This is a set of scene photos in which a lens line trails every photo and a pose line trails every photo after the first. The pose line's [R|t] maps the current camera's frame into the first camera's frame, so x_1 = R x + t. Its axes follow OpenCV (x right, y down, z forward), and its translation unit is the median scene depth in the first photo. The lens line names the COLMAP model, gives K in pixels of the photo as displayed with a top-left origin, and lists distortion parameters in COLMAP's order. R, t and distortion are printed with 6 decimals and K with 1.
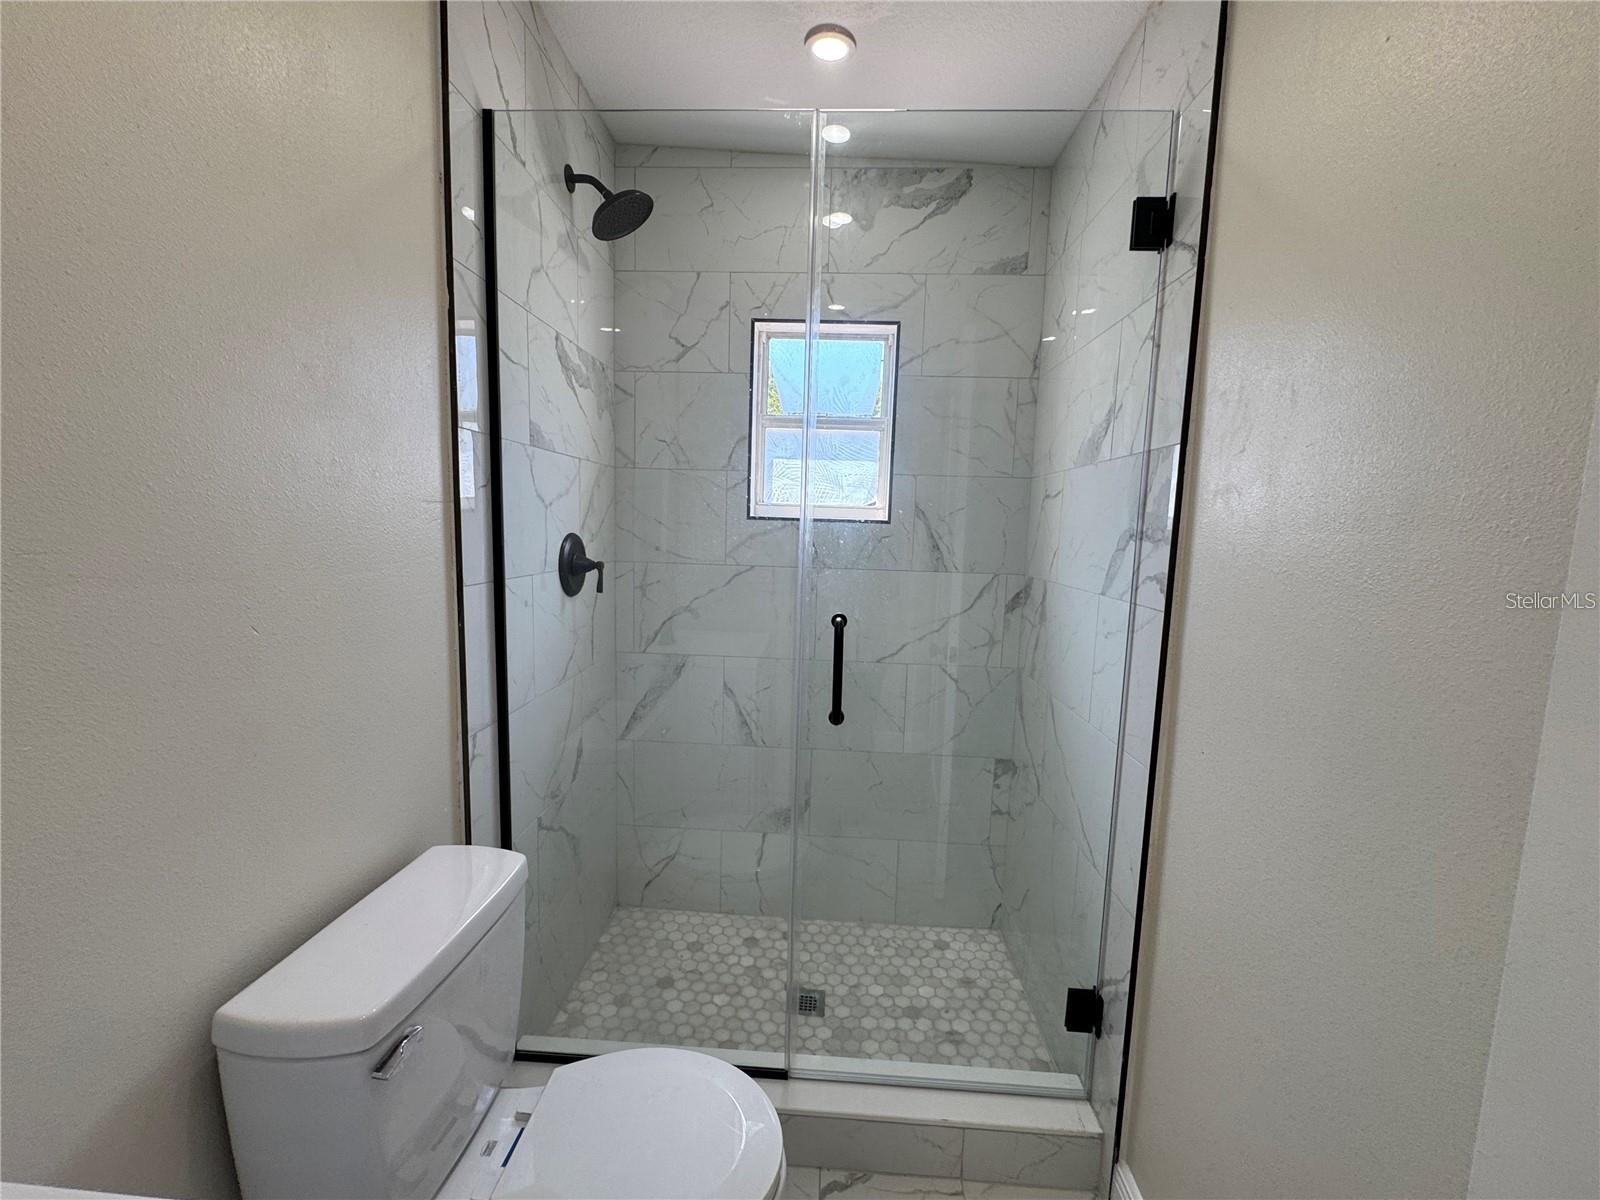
lens RADIAL K [[653.4, 0, 797.8], [0, 653.4, 599.4], [0, 0, 1]] dist [-0.006100, 0.000339]
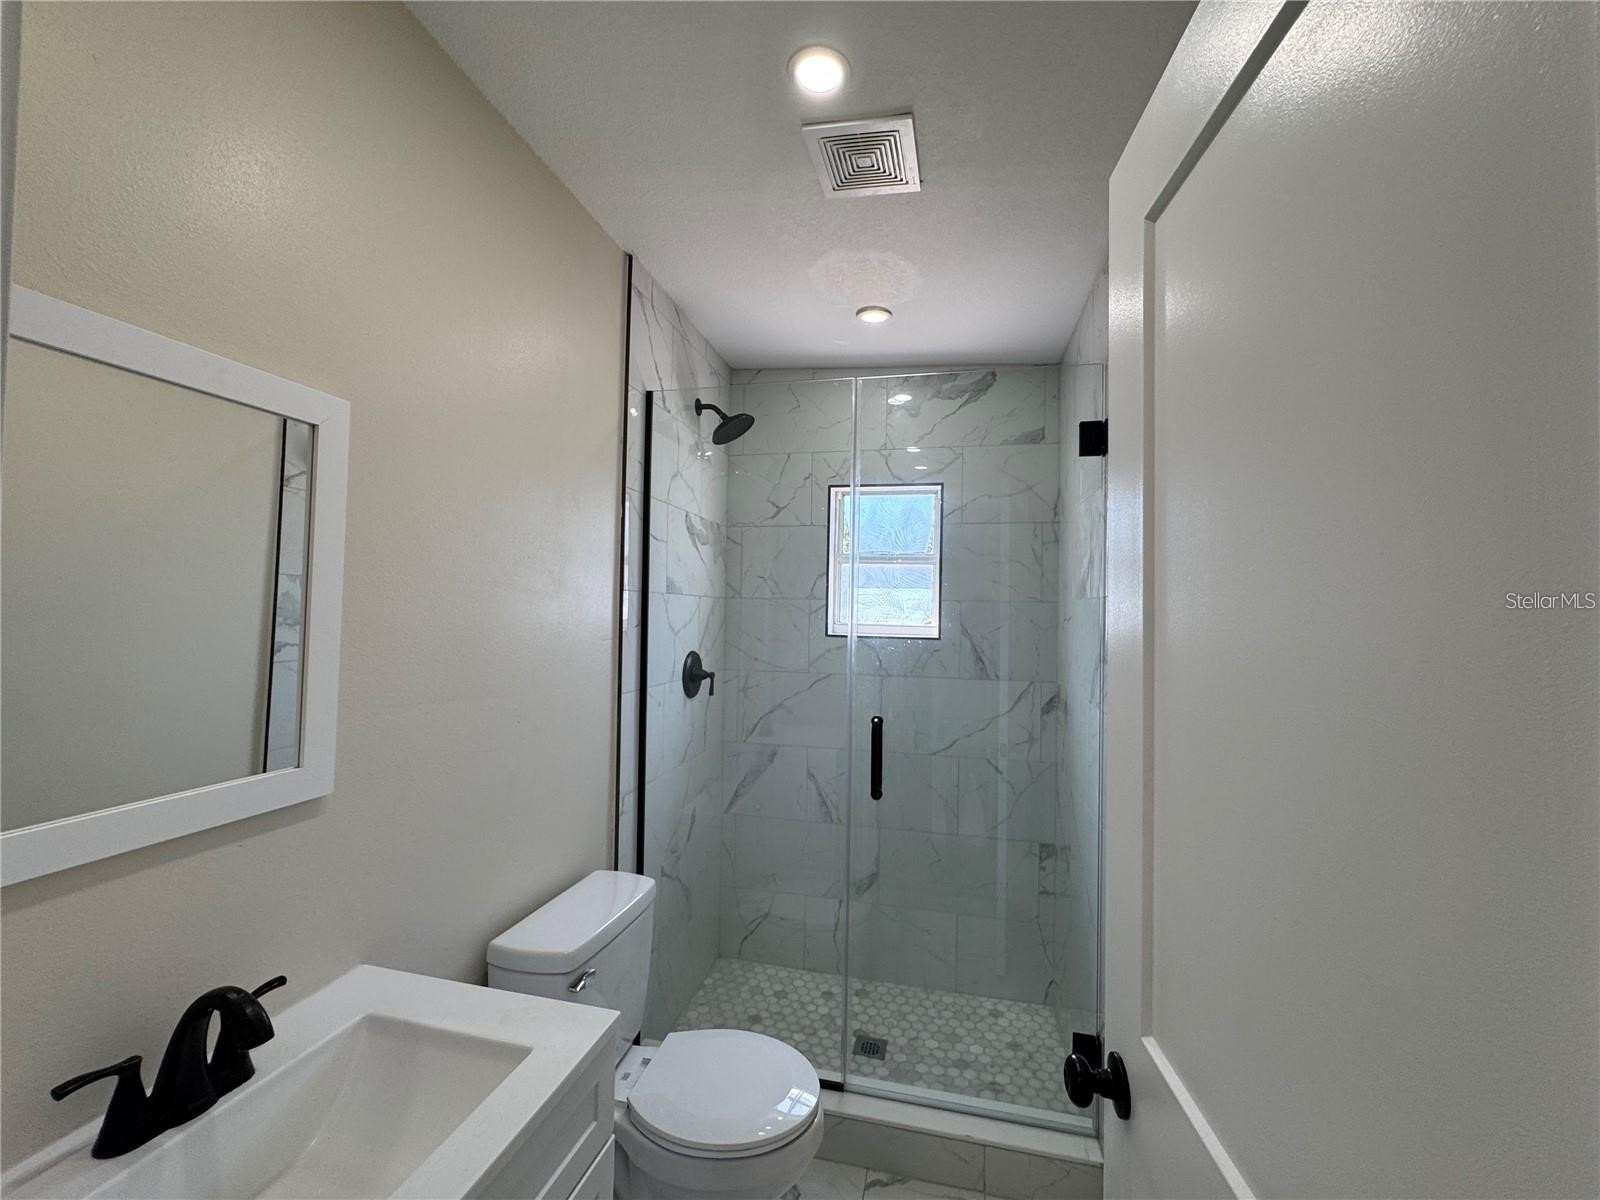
lens RADIAL K [[653.4, 0, 797.8], [0, 653.4, 599.4], [0, 0, 1]] dist [-0.006100, 0.000339]
pose [[0.984785, -0.014749, -0.173152, 0.096115], [-0.009288, 0.990500, -0.137198, -0.021270], [0.173531, 0.136719, 0.975292, -0.273174]]
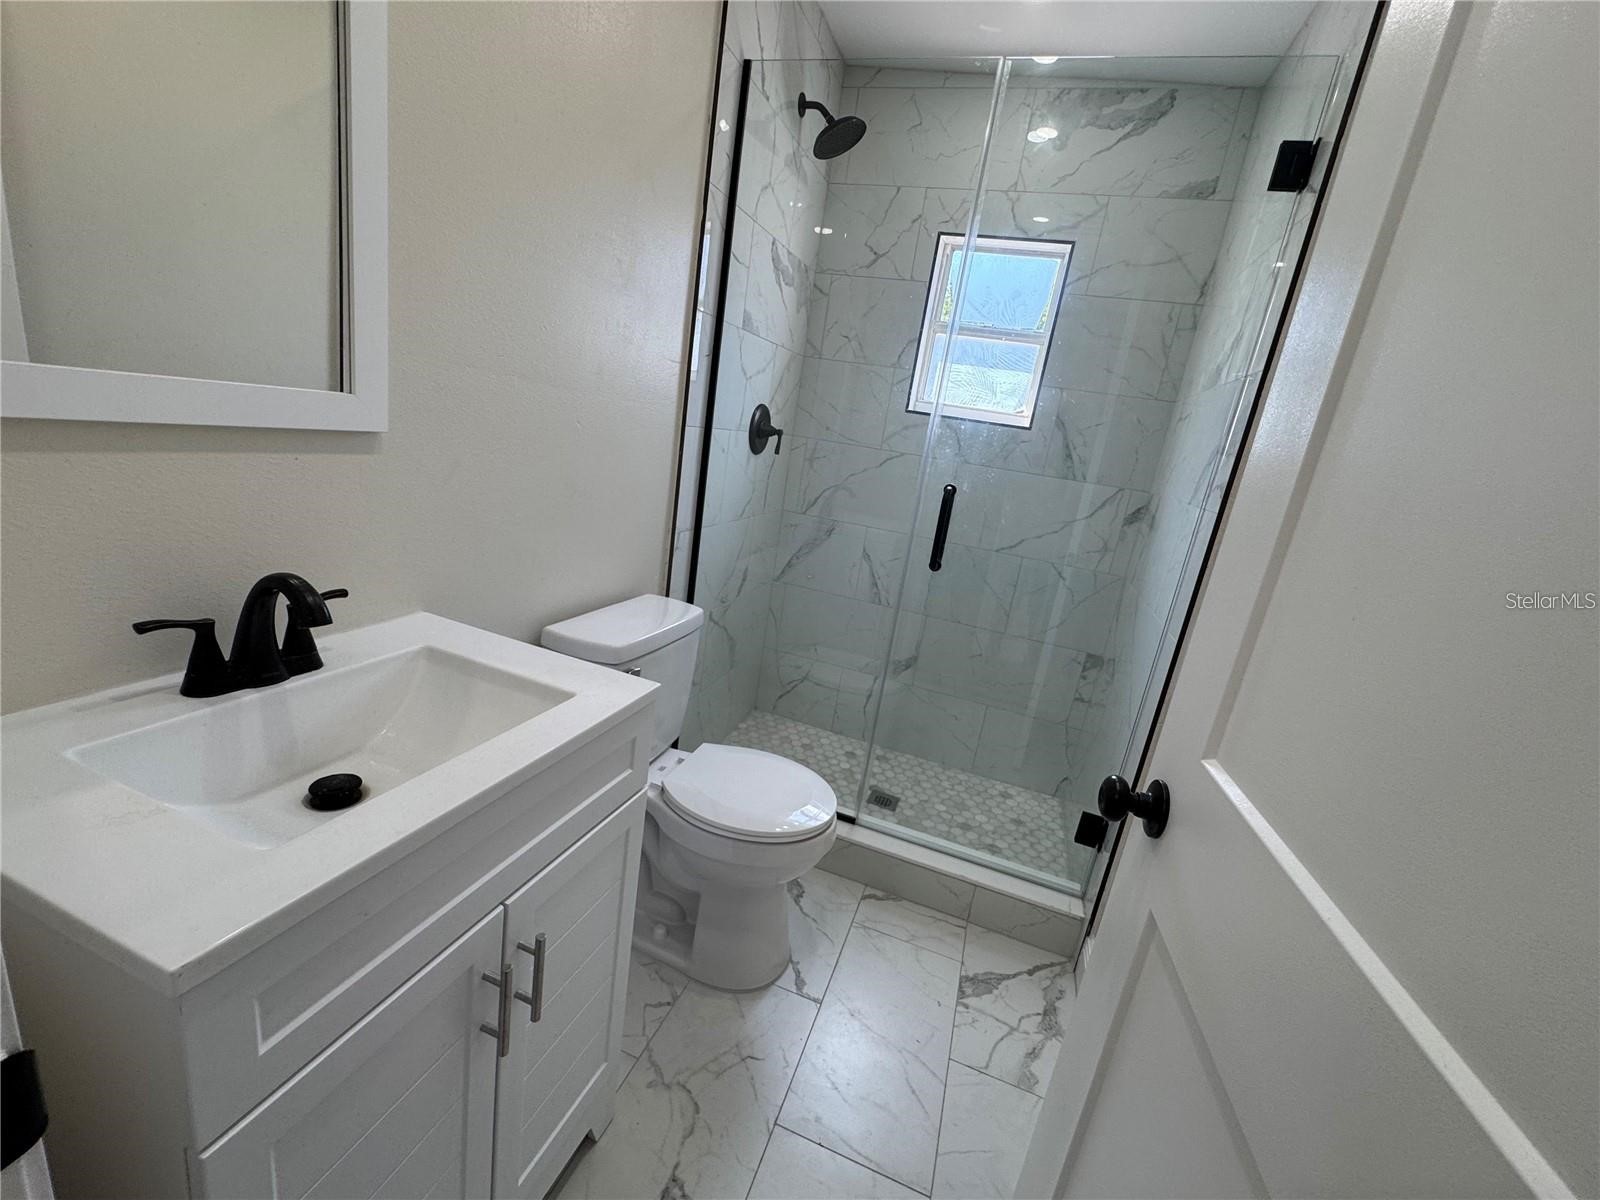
lens RADIAL K [[653.4, 0, 797.8], [0, 653.4, 599.4], [0, 0, 1]] dist [-0.006100, 0.000339]
pose [[0.954159, 0.180494, -0.238752, 0.084218], [-0.148978, 0.978272, 0.144184, 0.070329], [0.259589, -0.102006, 0.960317, -0.224291]]
